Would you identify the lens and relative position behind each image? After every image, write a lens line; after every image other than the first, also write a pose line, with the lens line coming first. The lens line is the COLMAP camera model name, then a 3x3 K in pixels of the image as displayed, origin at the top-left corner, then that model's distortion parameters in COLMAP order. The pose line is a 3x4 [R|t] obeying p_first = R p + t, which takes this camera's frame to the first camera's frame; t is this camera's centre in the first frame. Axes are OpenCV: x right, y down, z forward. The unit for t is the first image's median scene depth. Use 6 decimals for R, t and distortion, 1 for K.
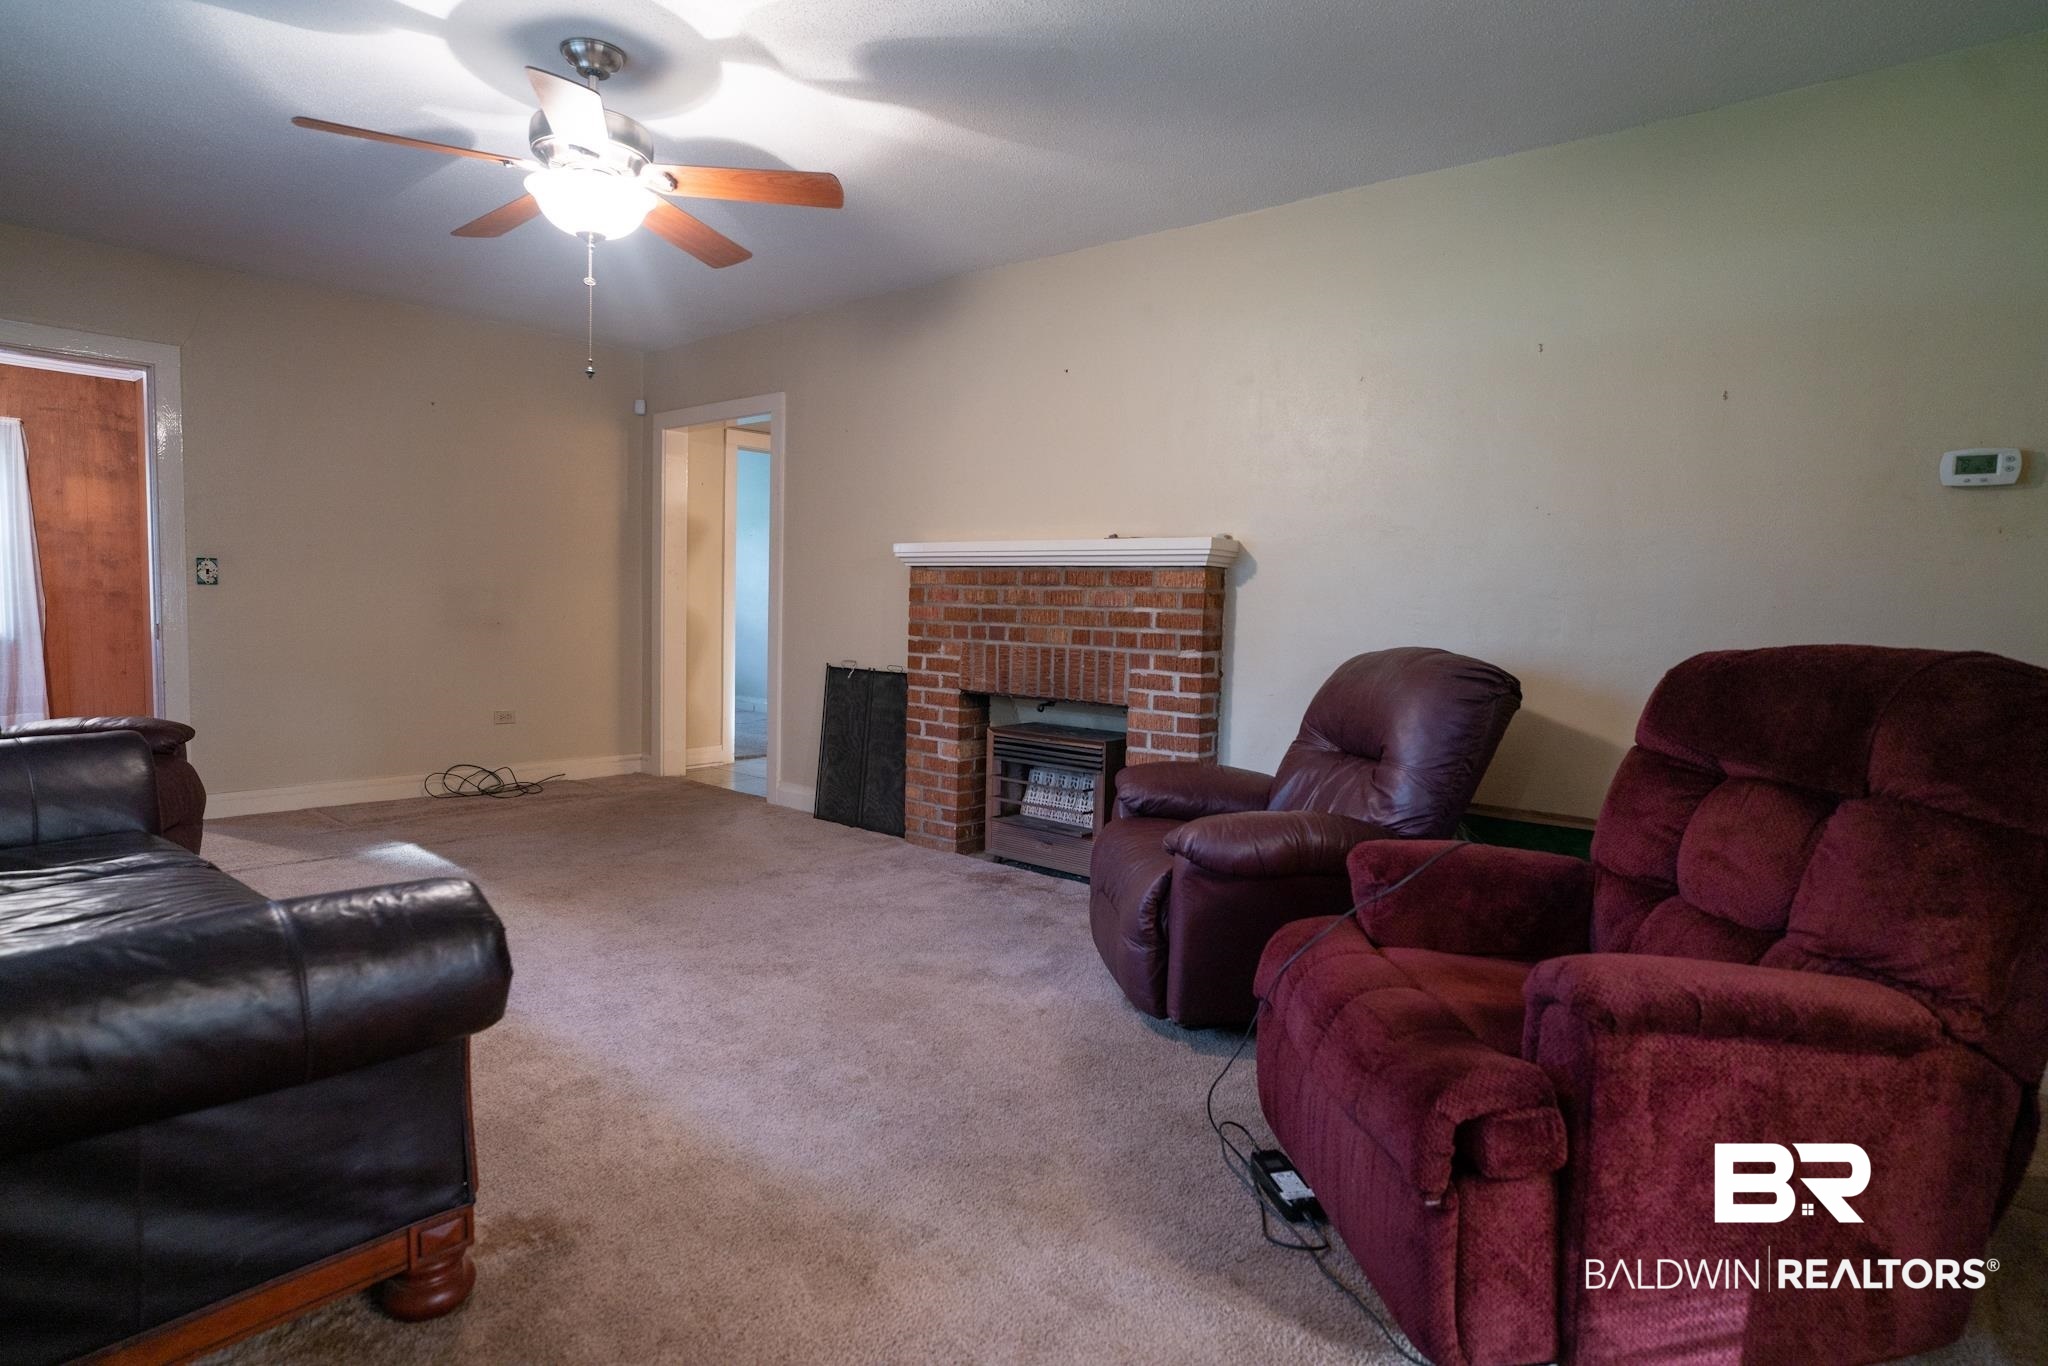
lens RADIAL K [[1152.5, 0, 1018.1], [0, 1152.5, 684.5], [0, 0, 1]] dist [-0.004085, -0.000137]
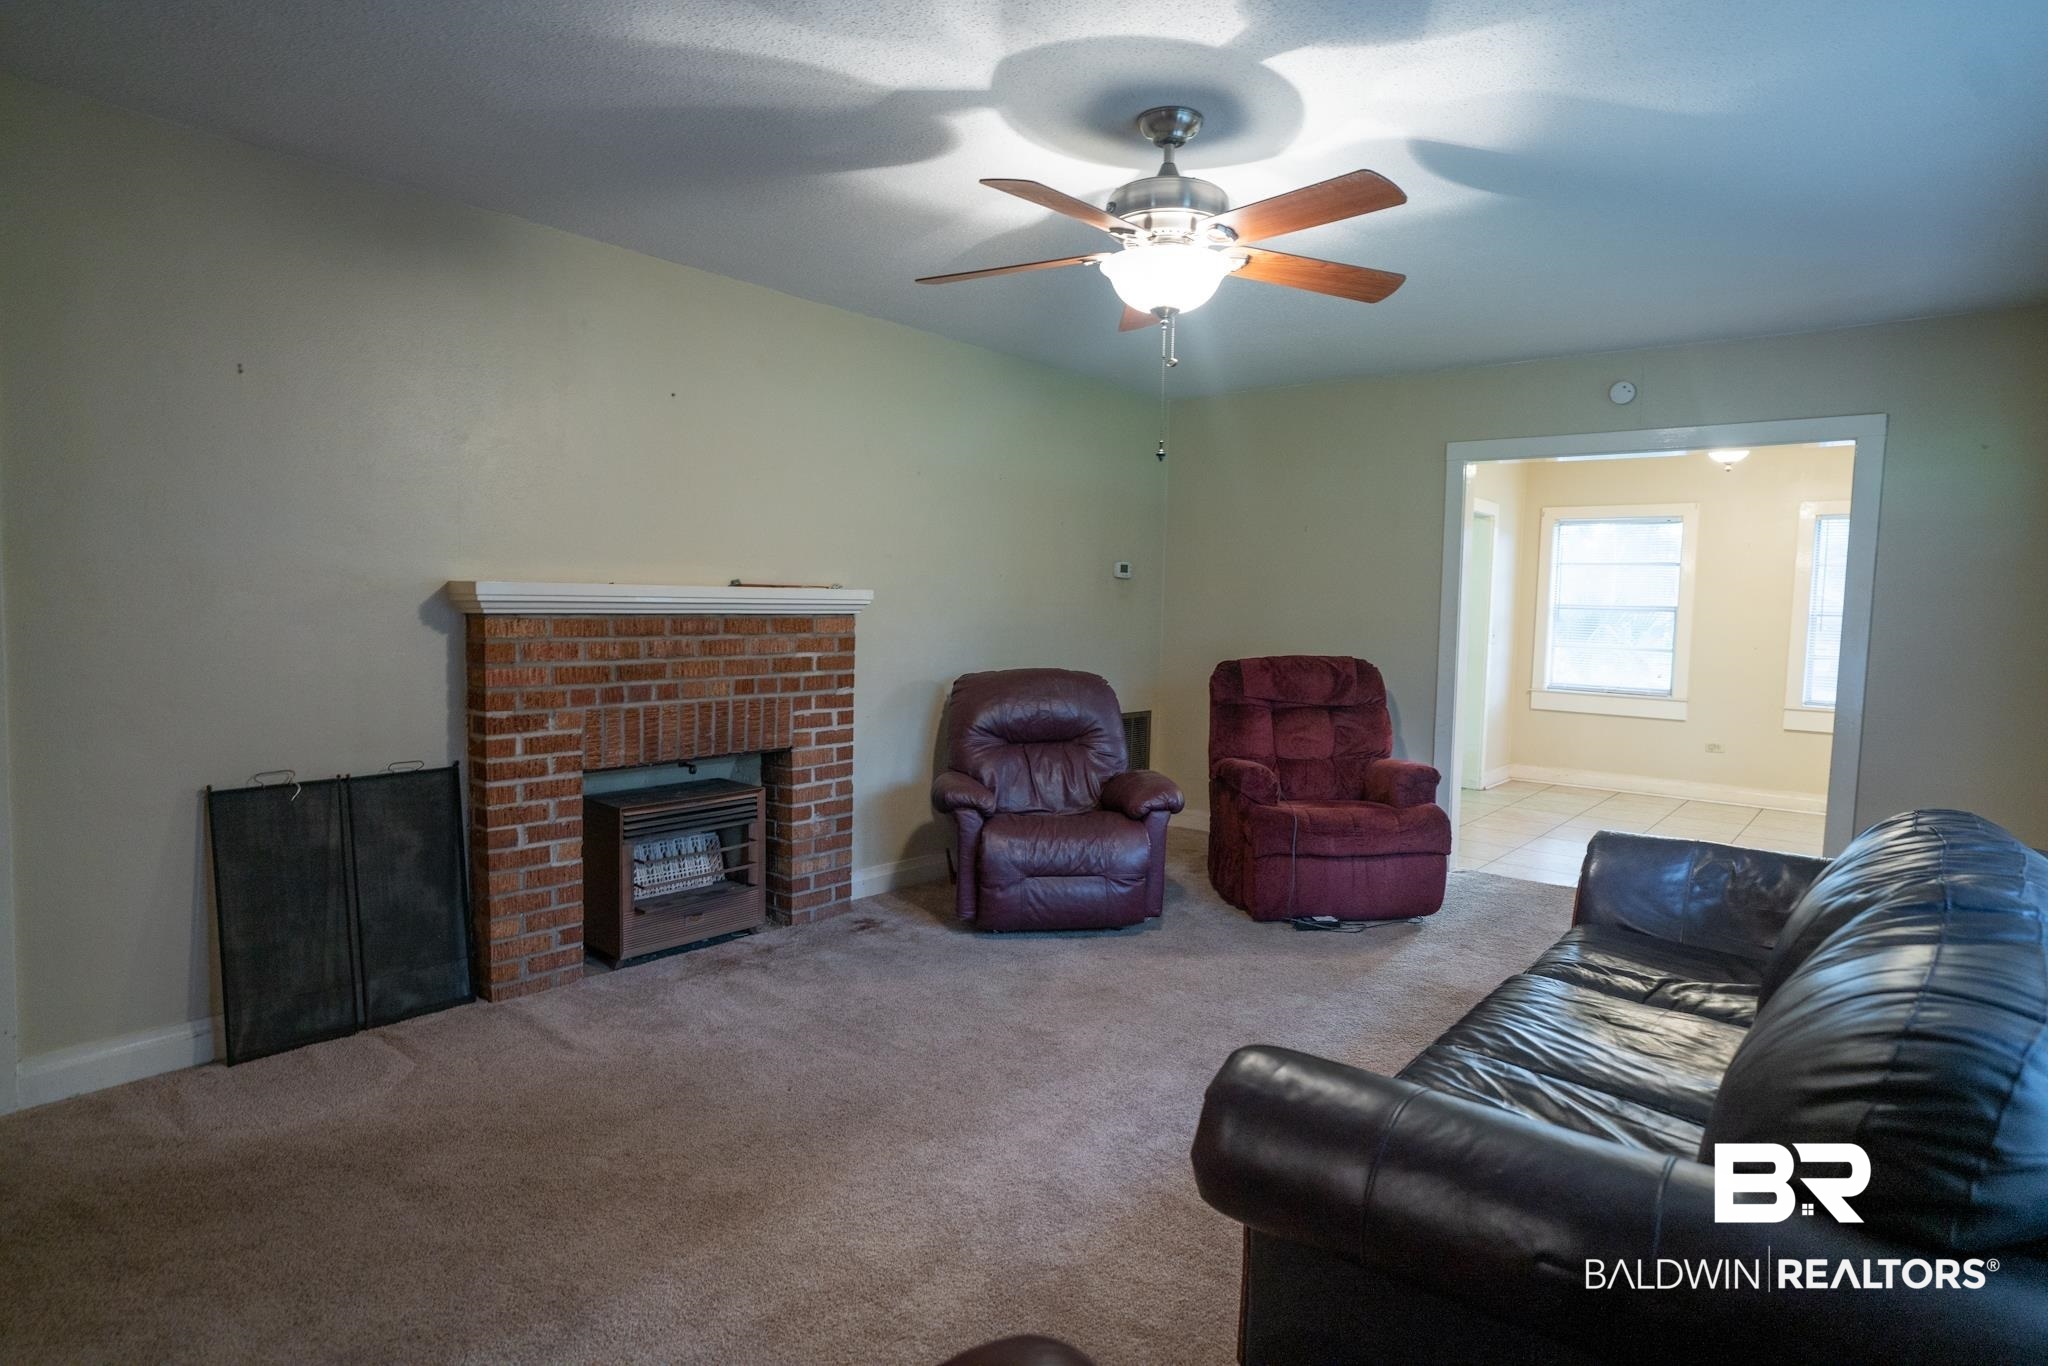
lens RADIAL K [[1152.5, 0, 1018.1], [0, 1152.5, 684.5], [0, 0, 1]] dist [-0.004085, -0.000137]
pose [[-0.025836, -0.099002, 0.994752, -0.901033], [0.057650, 0.993280, 0.100353, -0.124955], [-0.998002, 0.059940, -0.019955, 0.776978]]
